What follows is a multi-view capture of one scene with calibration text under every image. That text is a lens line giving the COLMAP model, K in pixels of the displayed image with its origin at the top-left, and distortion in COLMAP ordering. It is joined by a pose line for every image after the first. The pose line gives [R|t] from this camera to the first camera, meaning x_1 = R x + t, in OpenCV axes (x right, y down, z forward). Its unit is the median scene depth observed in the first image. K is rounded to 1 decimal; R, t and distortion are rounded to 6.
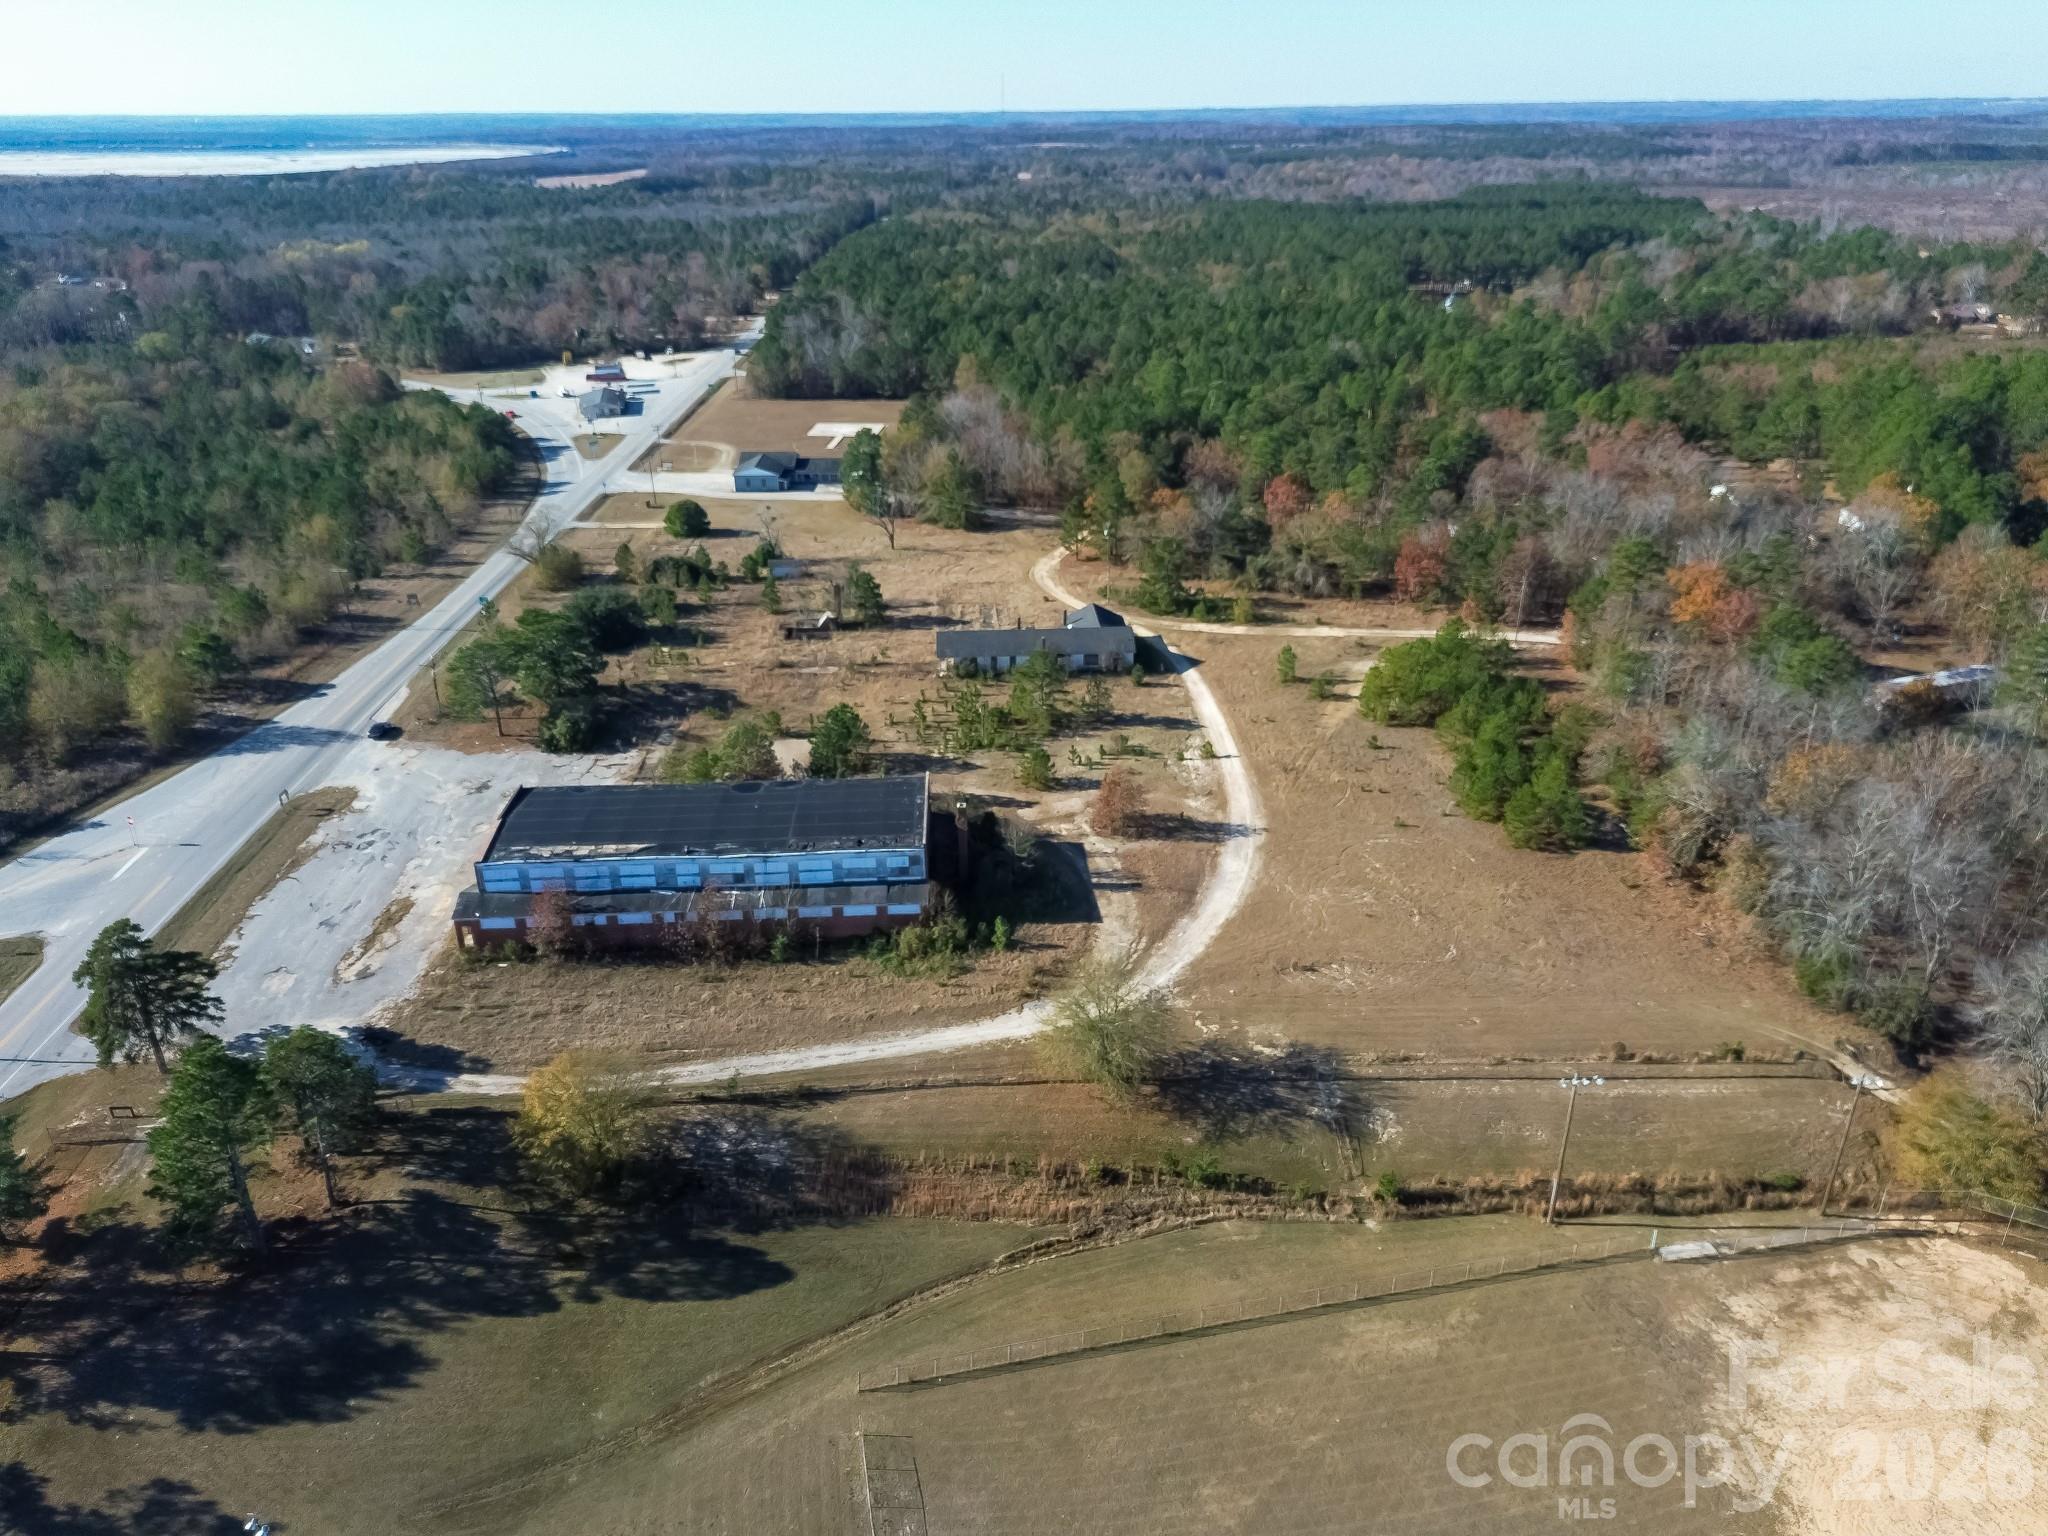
lens RADIAL K [[1443.1, 0, 1024.0], [0, 1443.1, 773.3], [0, 0, 1]] dist [0.082850, -0.085056]
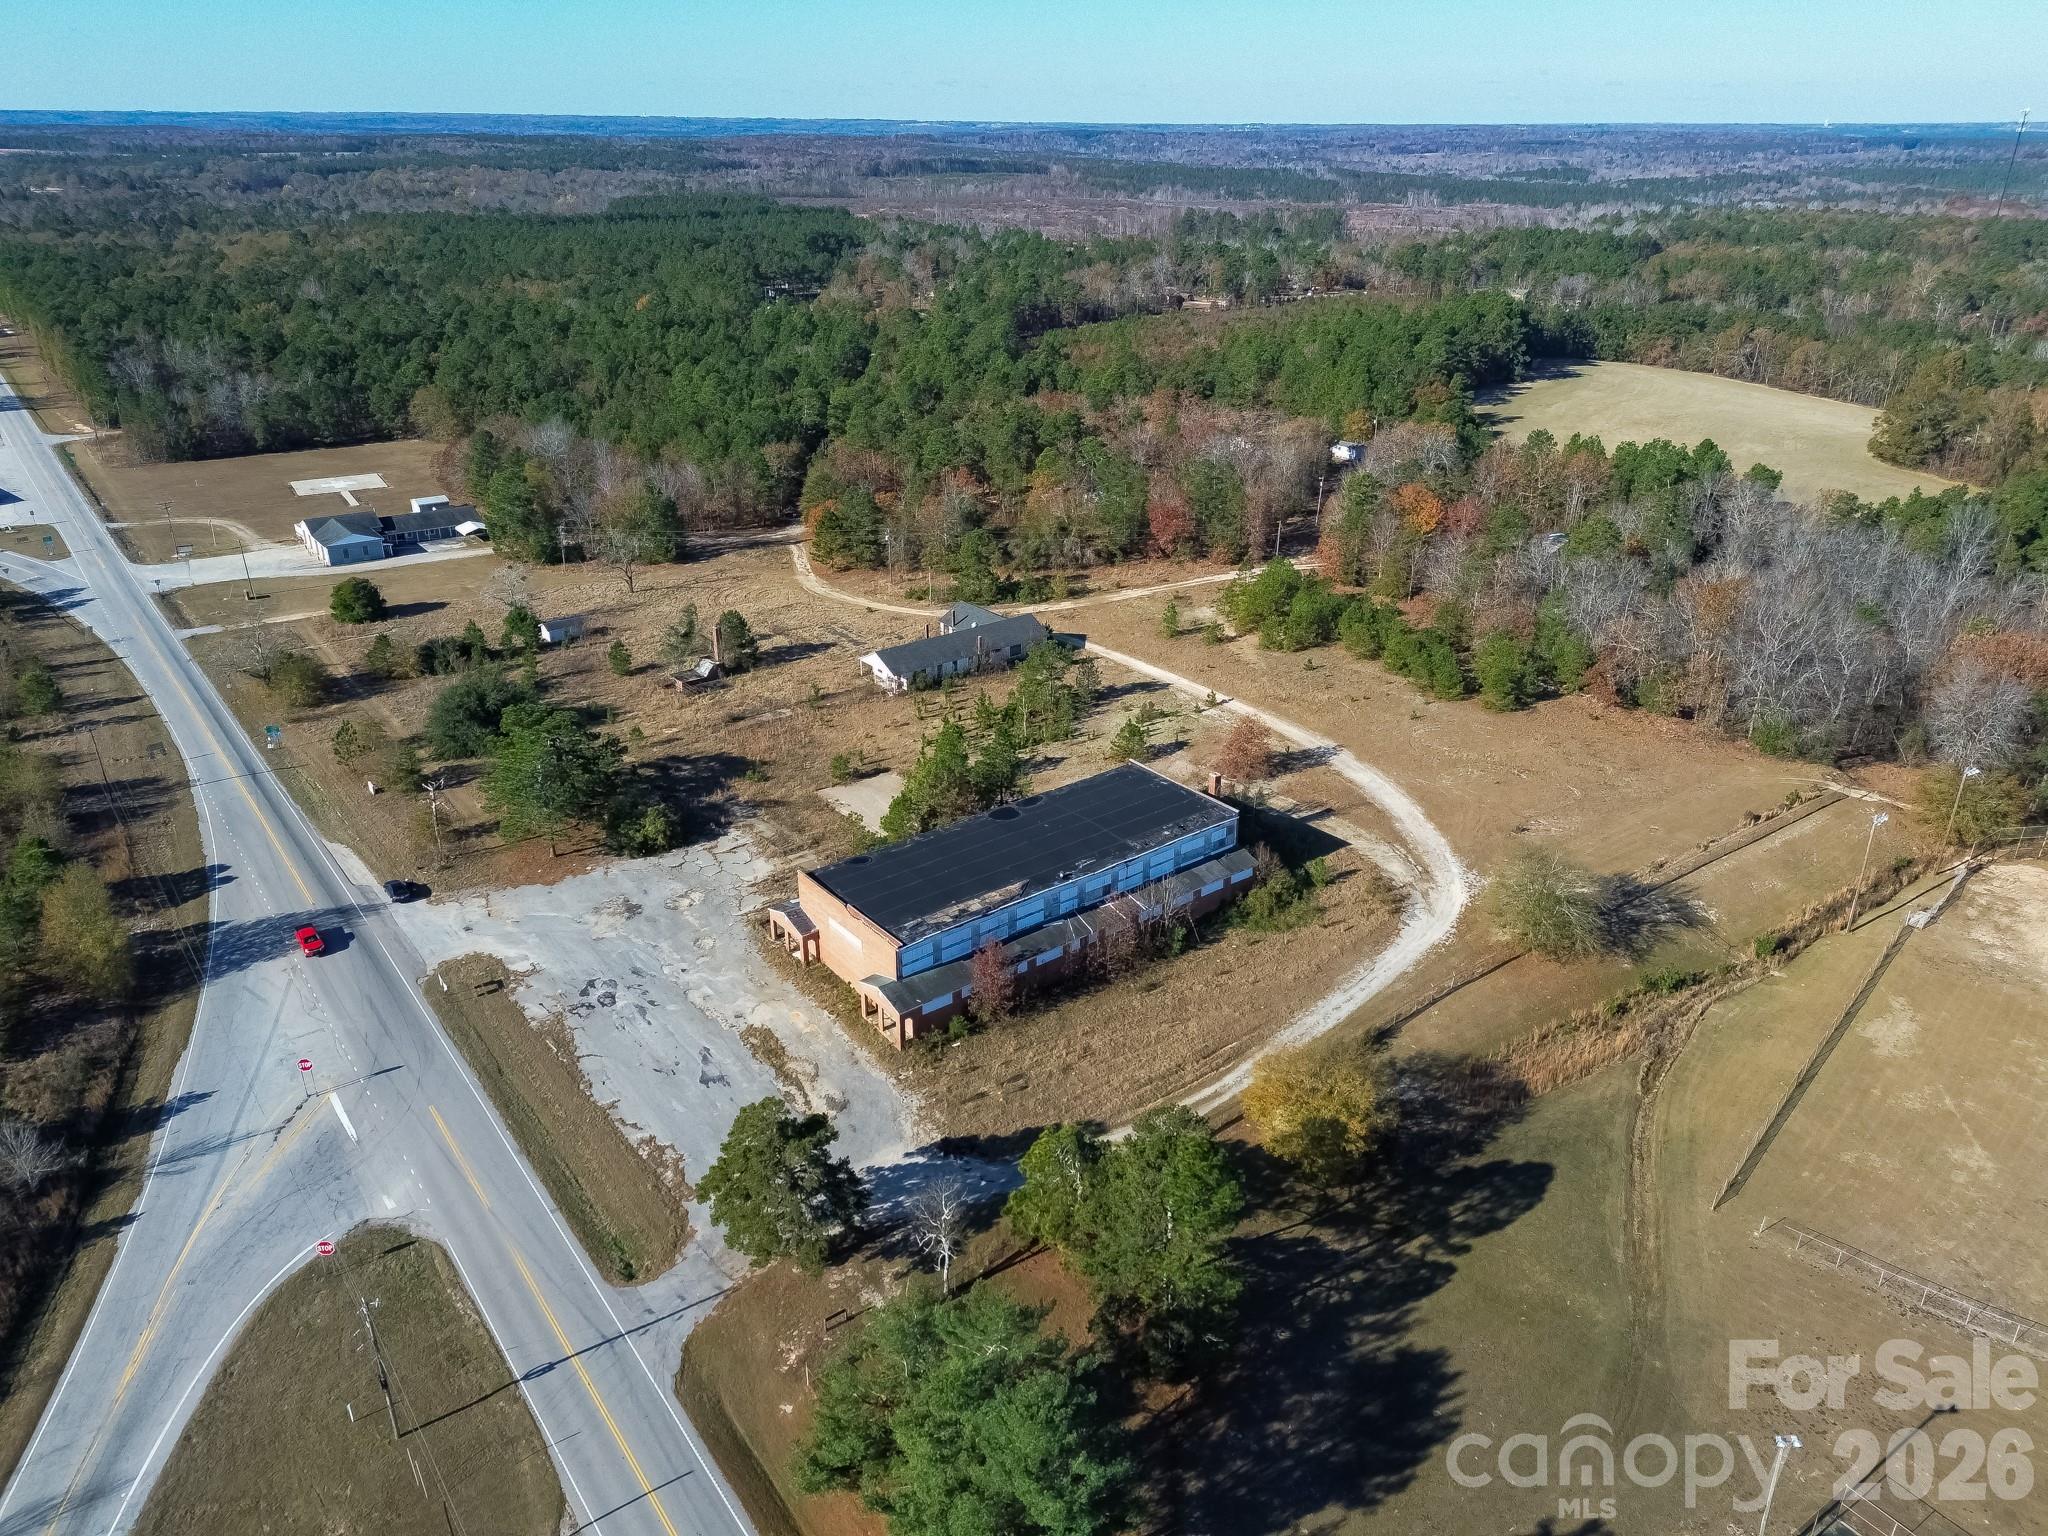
lens RADIAL K [[1436.5, 0, 1021.1], [0, 1436.5, 766.2], [0, 0, 1]] dist [0.127149, -0.175640]
pose [[0.814436, -0.227997, 0.533583, -0.756864], [0.234065, 0.970523, 0.057433, -0.081319], [-0.530949, 0.078117, 0.843795, 0.187894]]
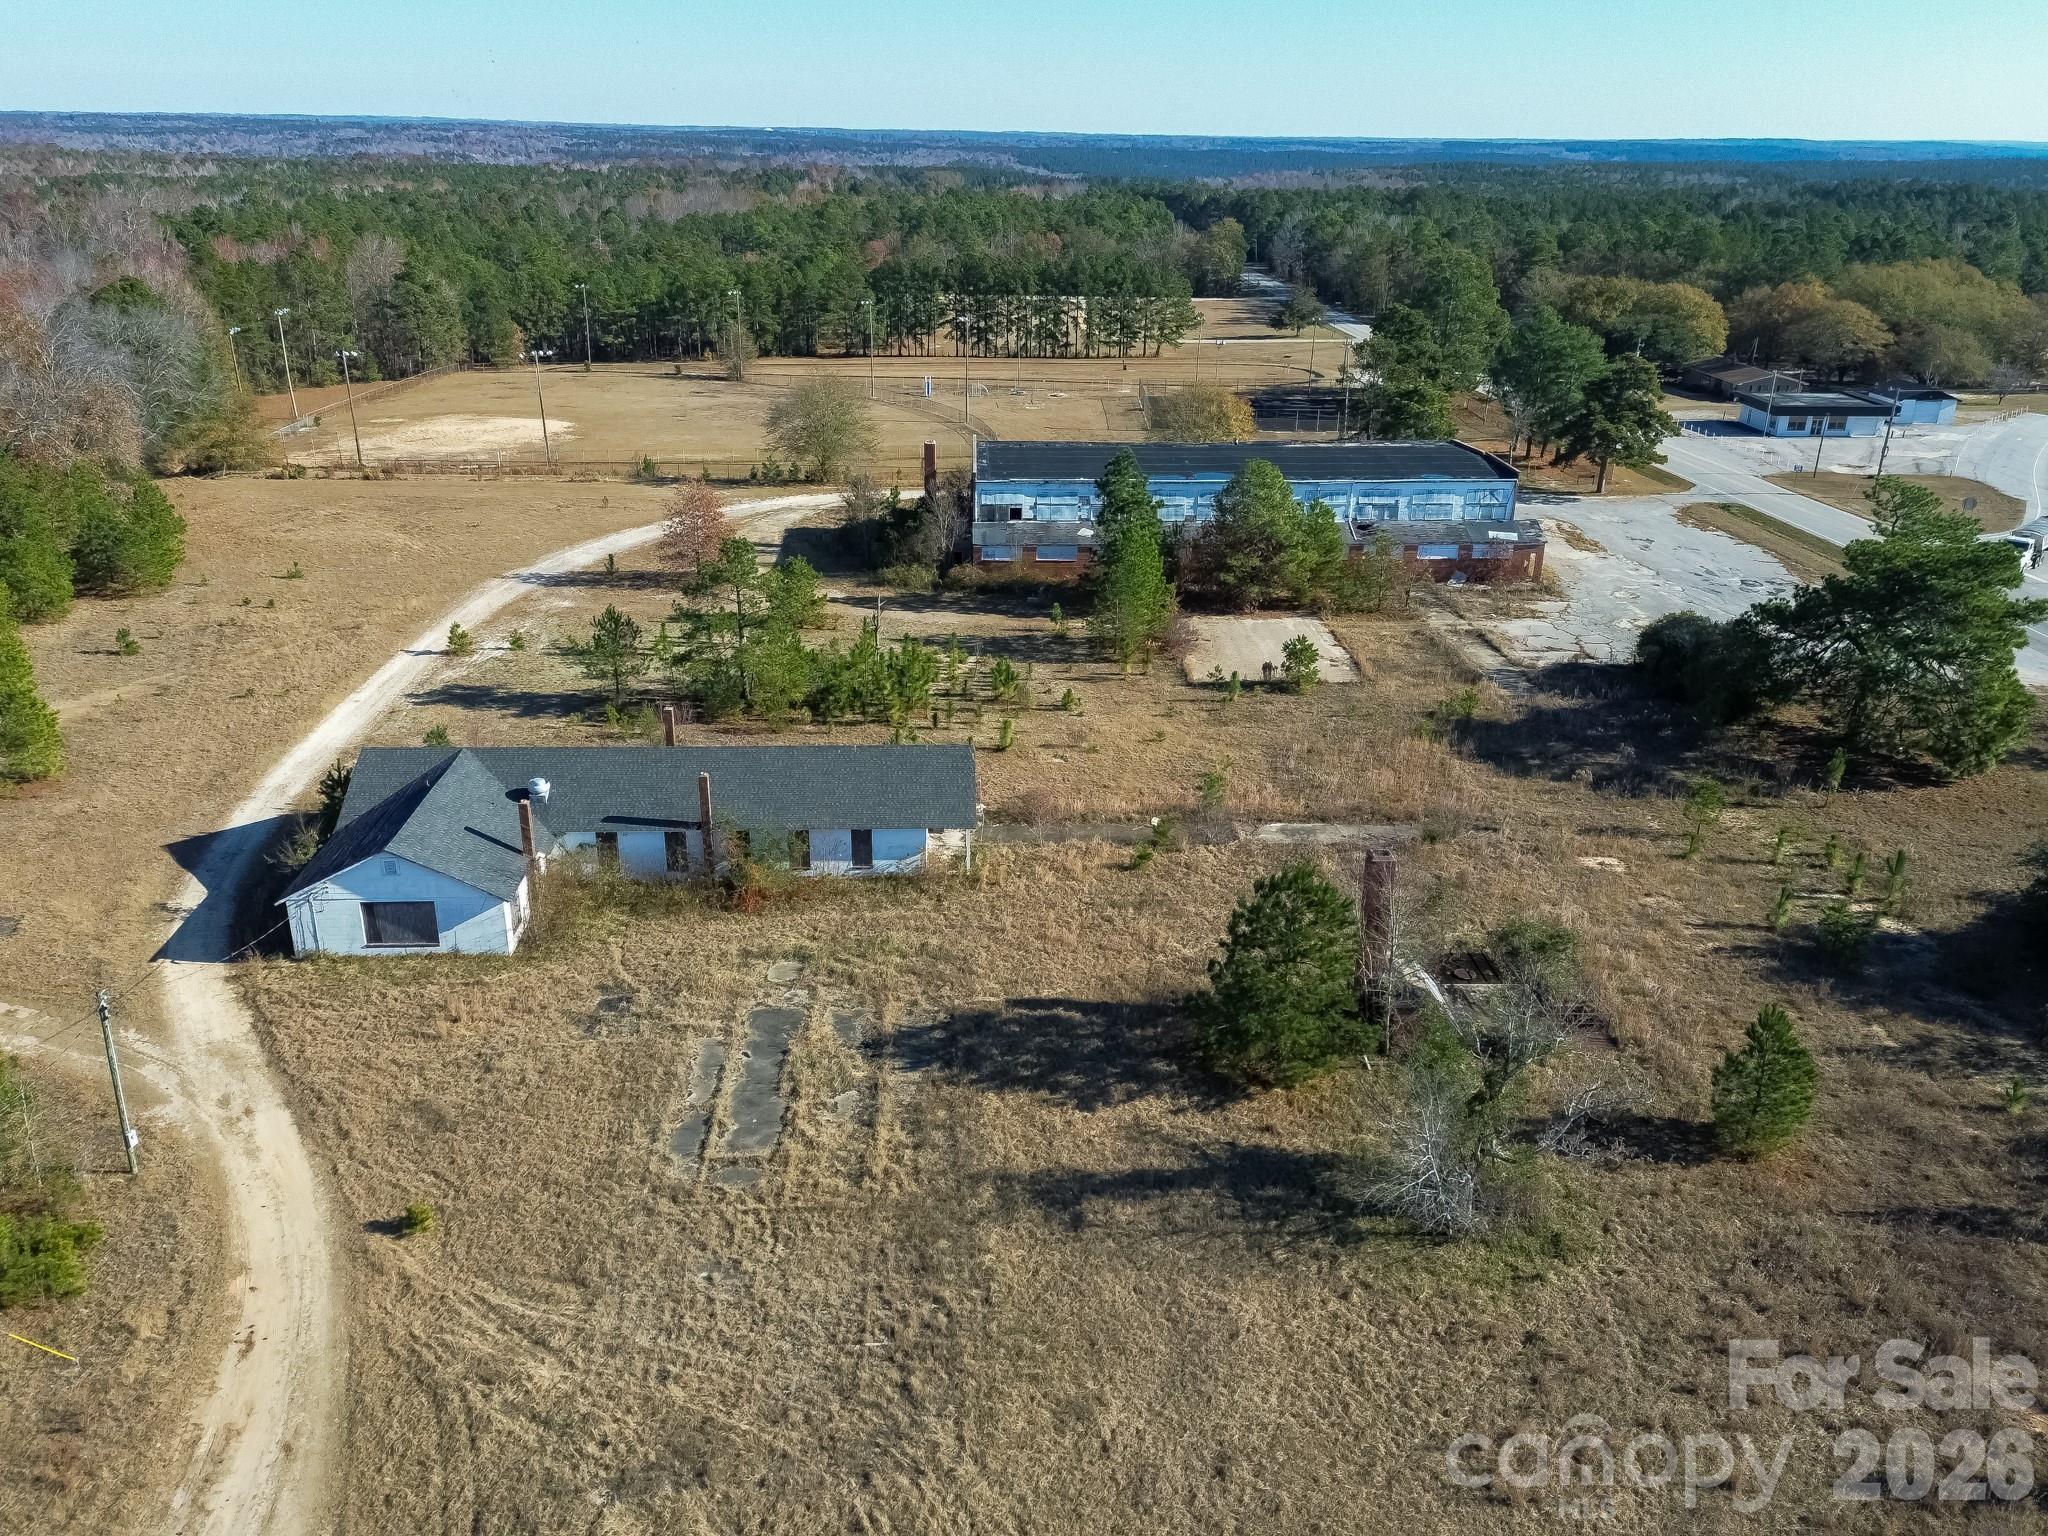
lens RADIAL K [[1595.3, 0, 1024.0], [0, 1595.3, 768.0], [0, 0, 1]] dist [0.085053, -0.084381]
pose [[-0.999919, -0.009729, 0.008179, -0.110272], [-0.000801, 0.690438, 0.723391, -0.527459], [-0.012685, 0.723326, -0.690390, 1.835036]]
